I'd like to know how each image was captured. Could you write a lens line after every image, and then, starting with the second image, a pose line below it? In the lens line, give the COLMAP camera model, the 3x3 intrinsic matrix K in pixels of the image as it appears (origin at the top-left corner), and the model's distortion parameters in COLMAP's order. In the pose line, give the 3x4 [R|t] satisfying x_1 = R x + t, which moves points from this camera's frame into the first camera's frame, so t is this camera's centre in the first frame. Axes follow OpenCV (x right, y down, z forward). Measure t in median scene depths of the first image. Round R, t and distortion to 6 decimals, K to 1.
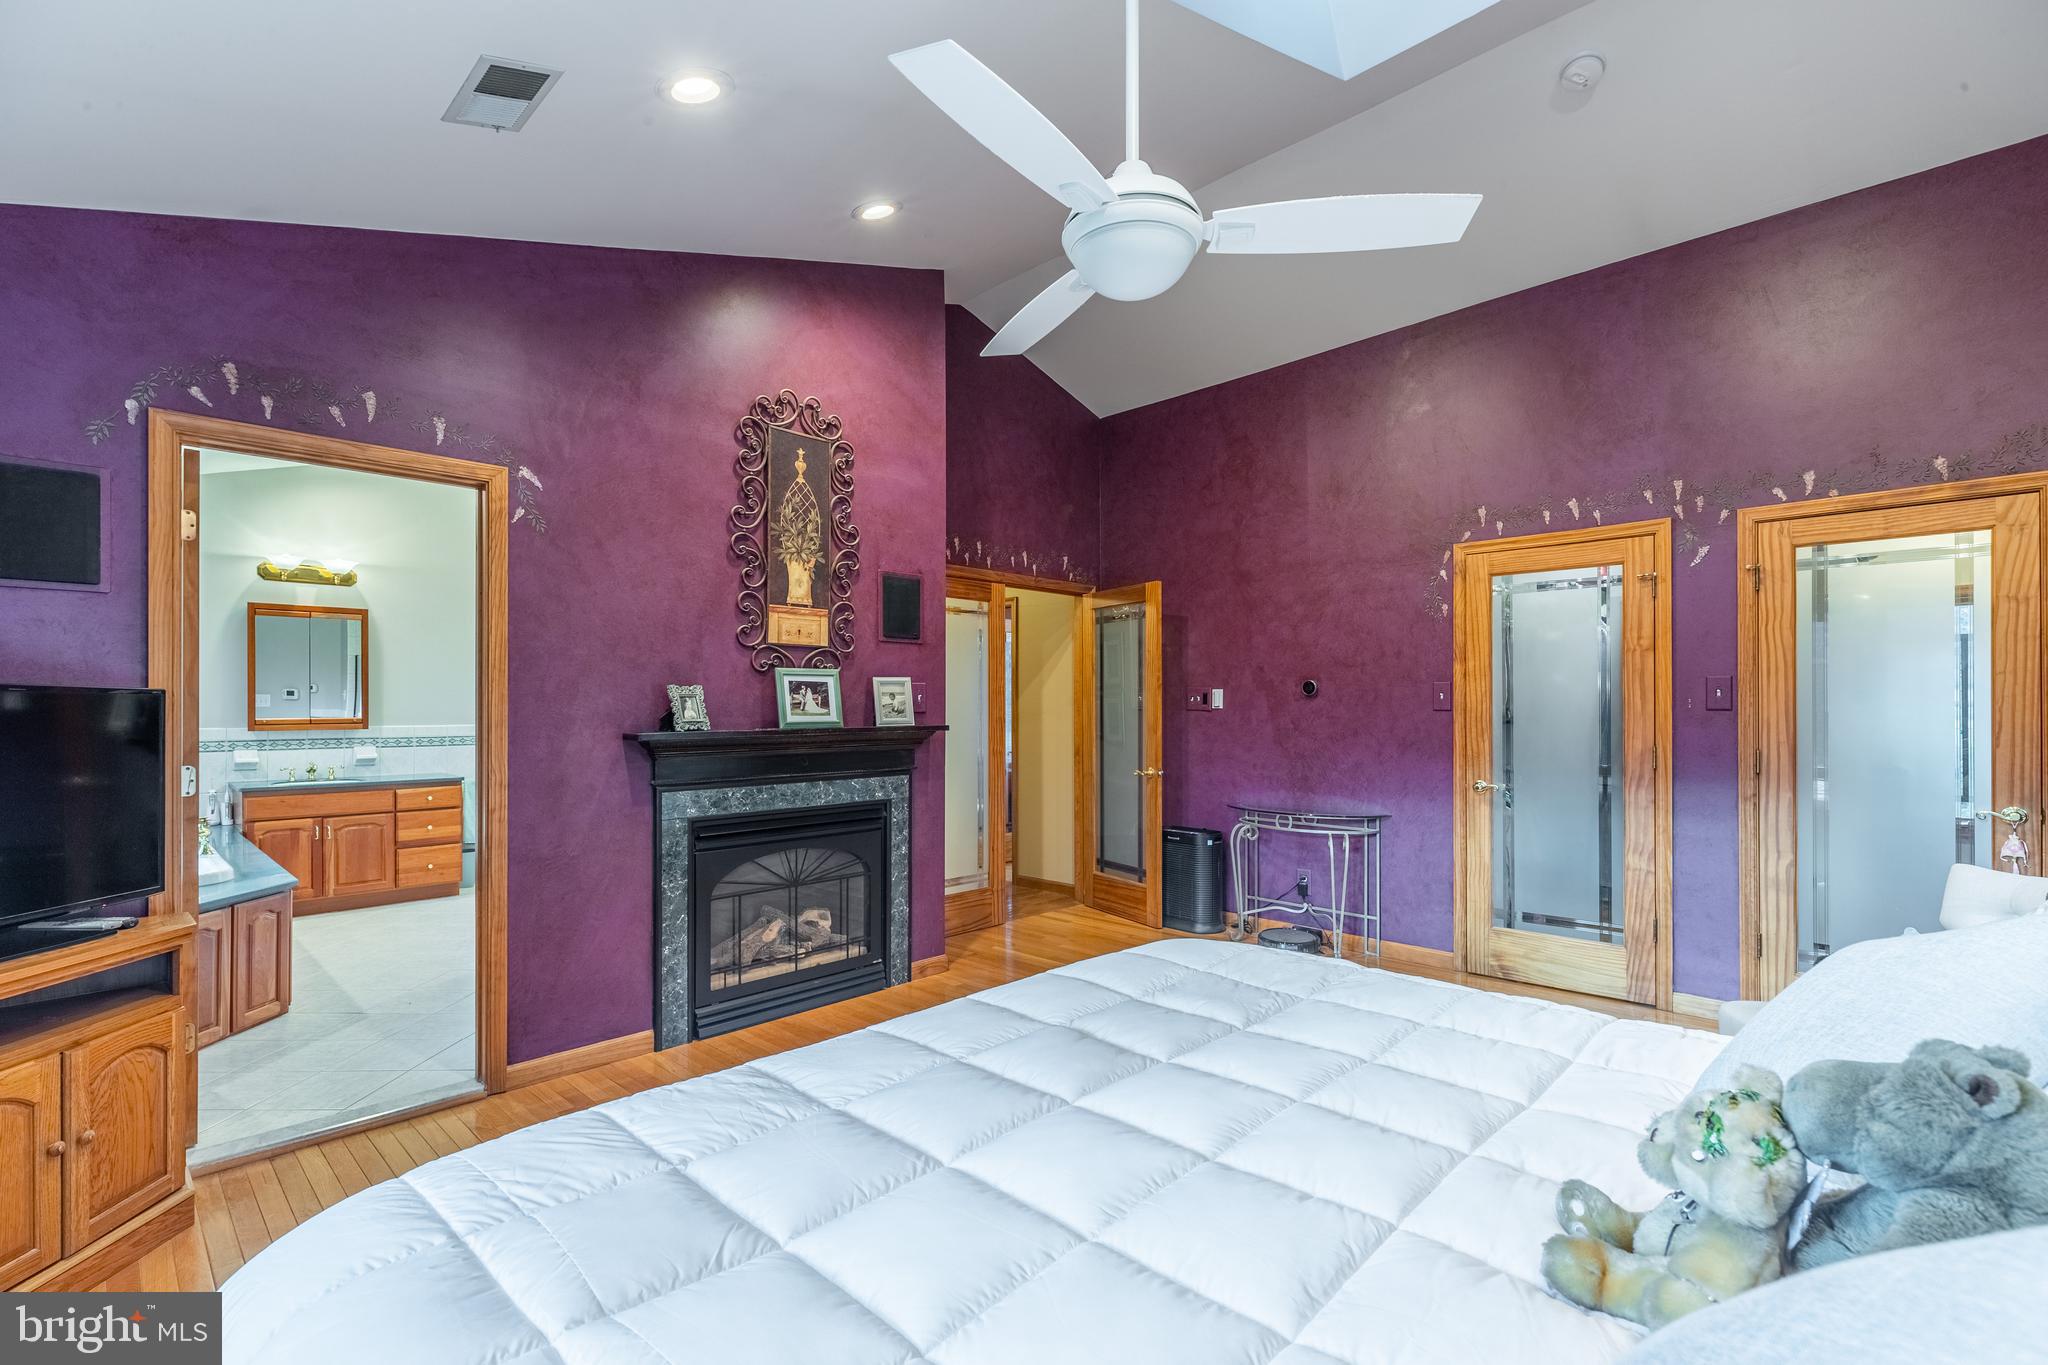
lens RADIAL K [[962.7, 0, 1035.7], [0, 962.7, 694.2], [0, 0, 1]] dist [0.003667, 0.001401]
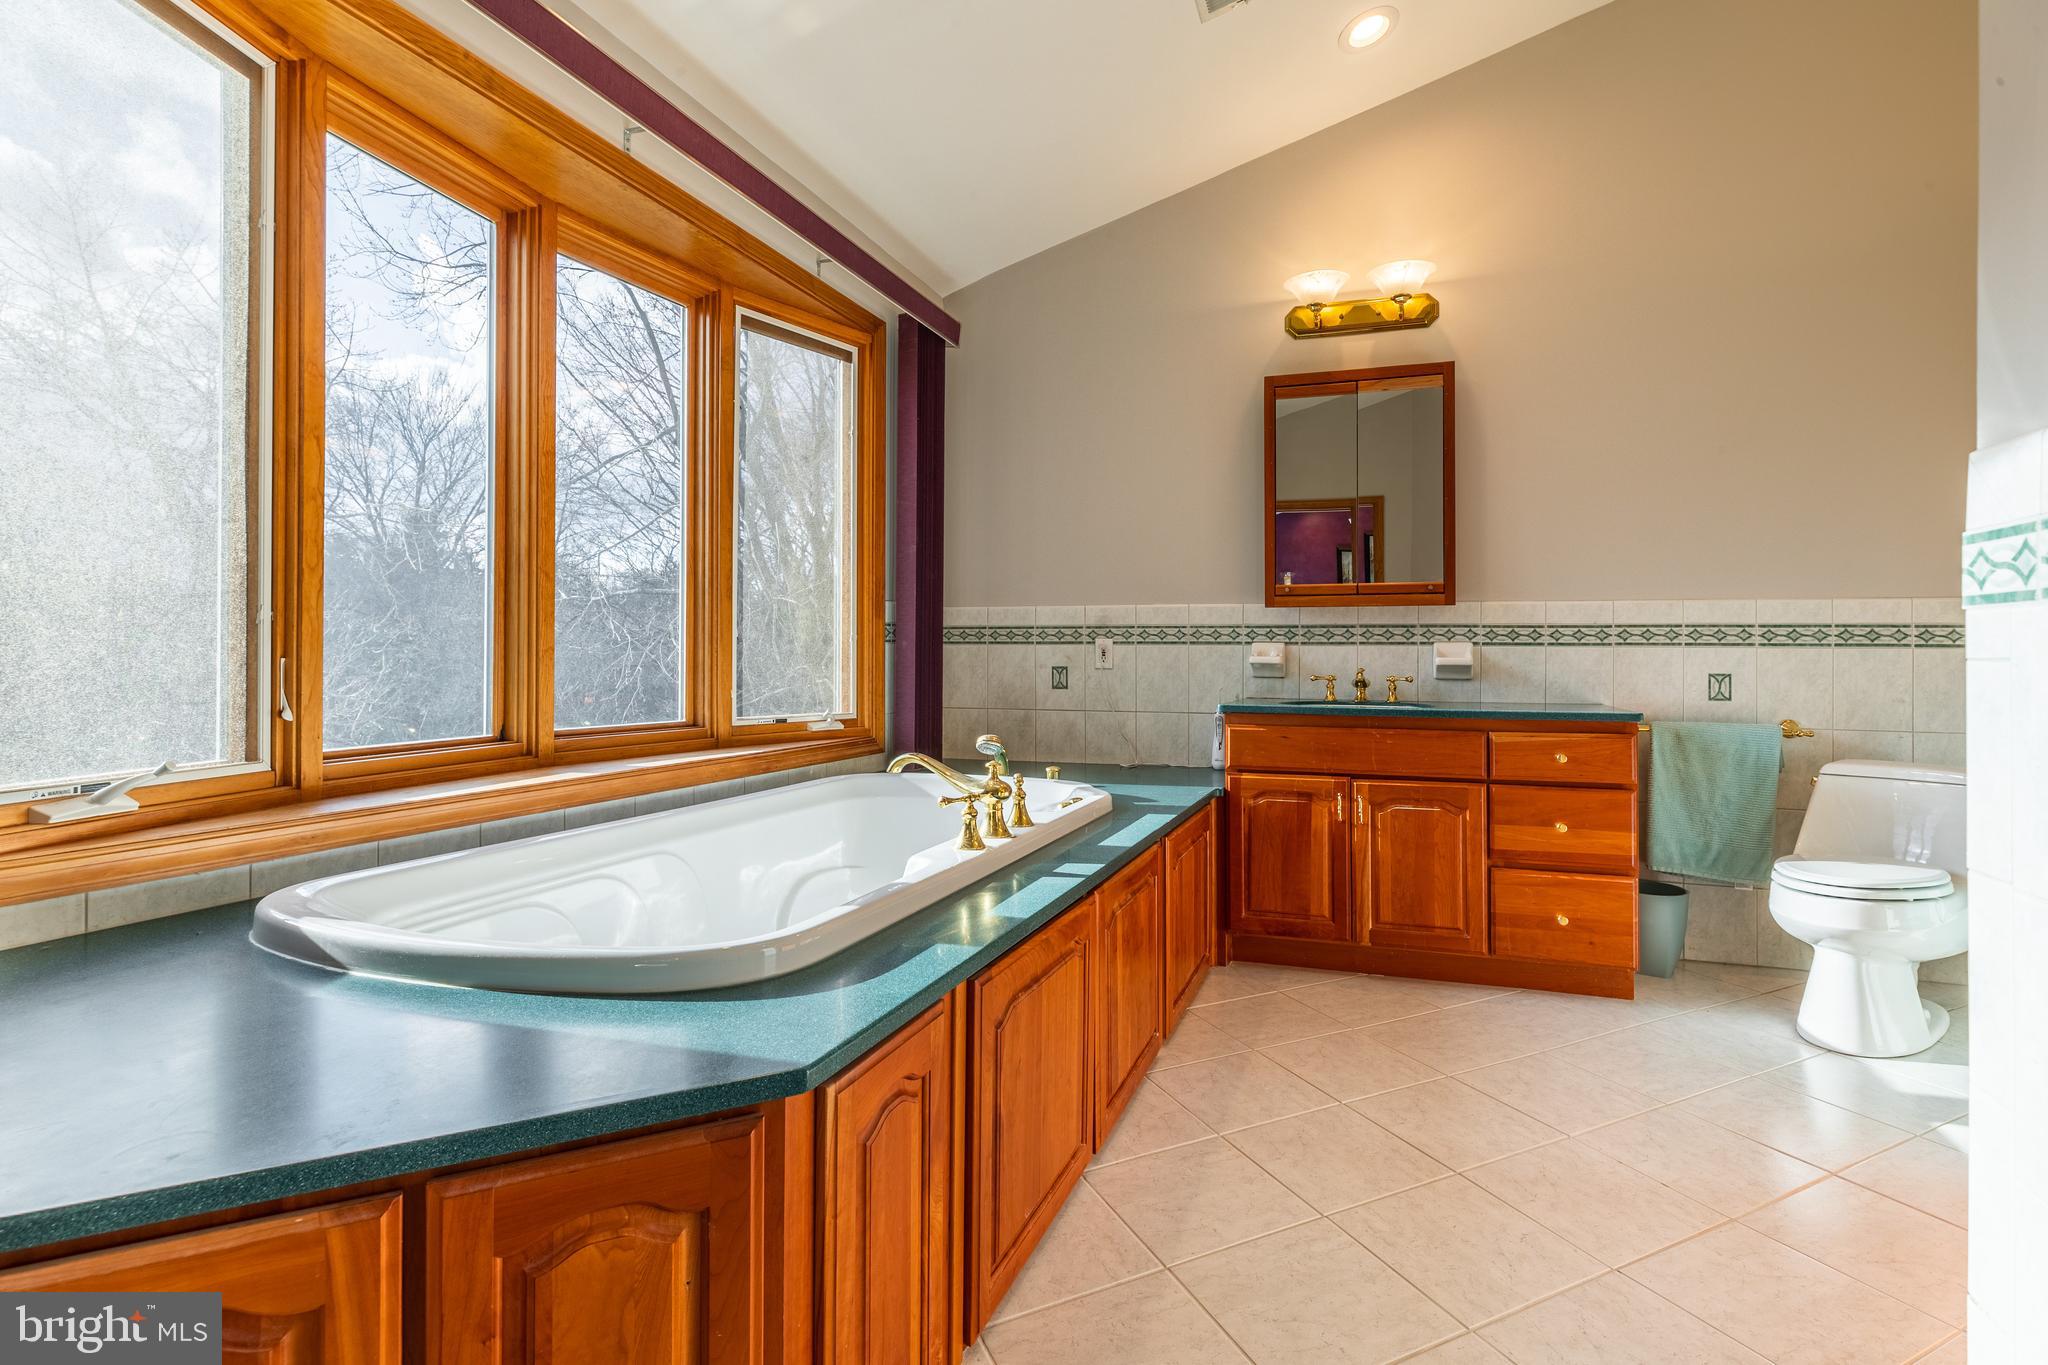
lens RADIAL K [[962.7, 0, 1108.7], [0, 962.7, 647.3], [0, 0, 1]] dist [0.003667, 0.001401]
pose [[0.448053, -0.004240, -0.893997, -0.346959], [0.002257, 0.999991, -0.003612, 0.061336], [0.894004, -0.000399, 0.448058, 0.648743]]
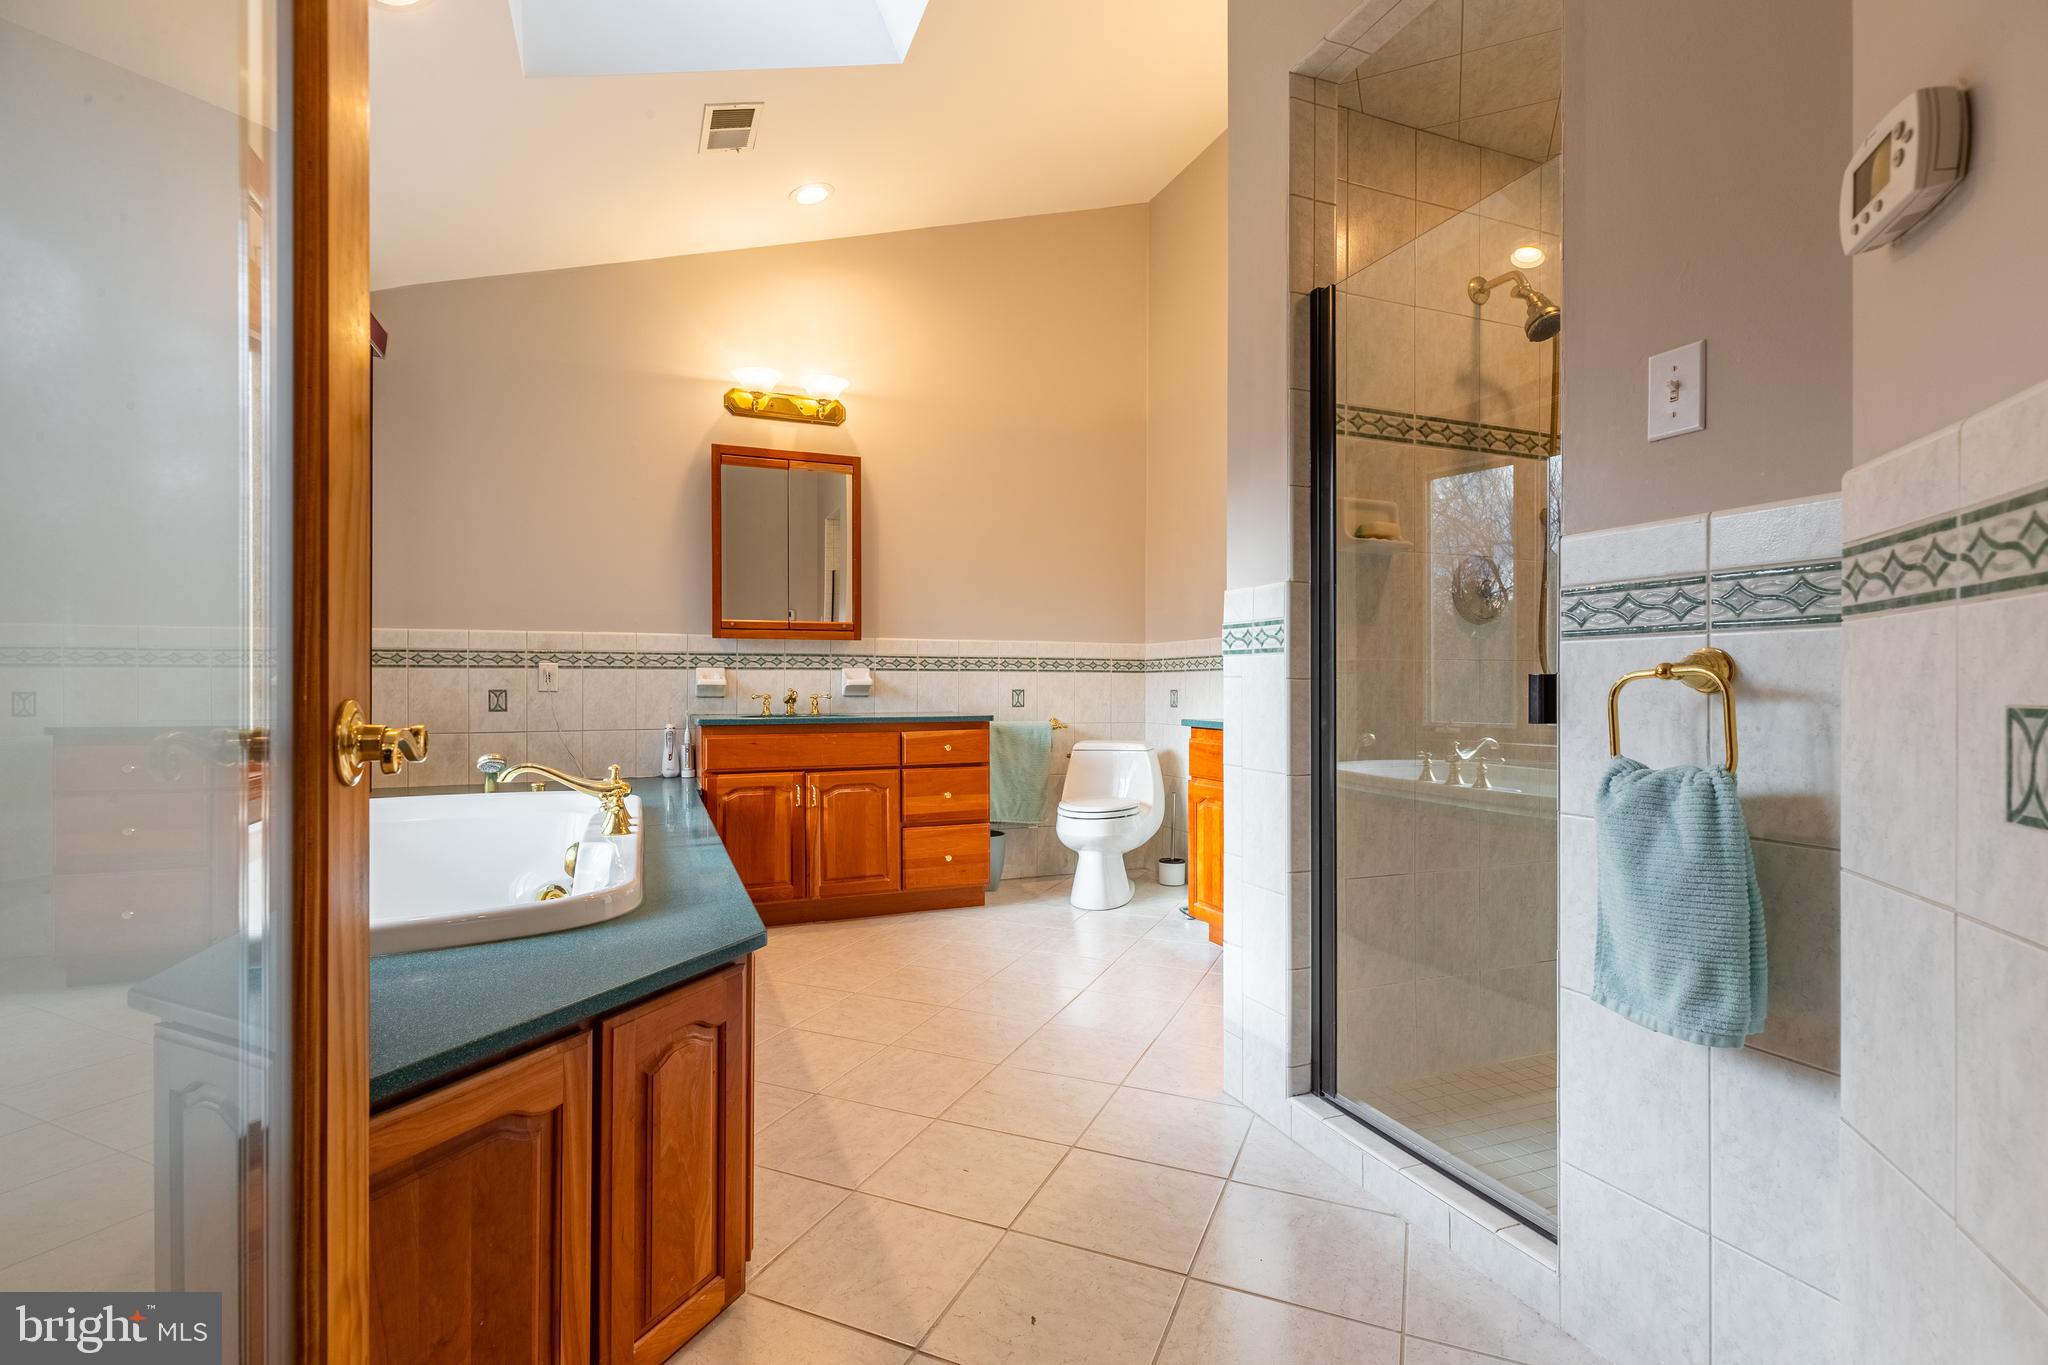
lens RADIAL K [[962.7, 0, 1006.1], [0, 962.7, 677.3], [0, 0, 1]] dist [0.003667, 0.001401]
pose [[0.912460, -0.000704, -0.409166, -0.348313], [0.002119, 0.999993, 0.003006, 0.061974], [0.409161, -0.003610, 0.912455, 0.461990]]
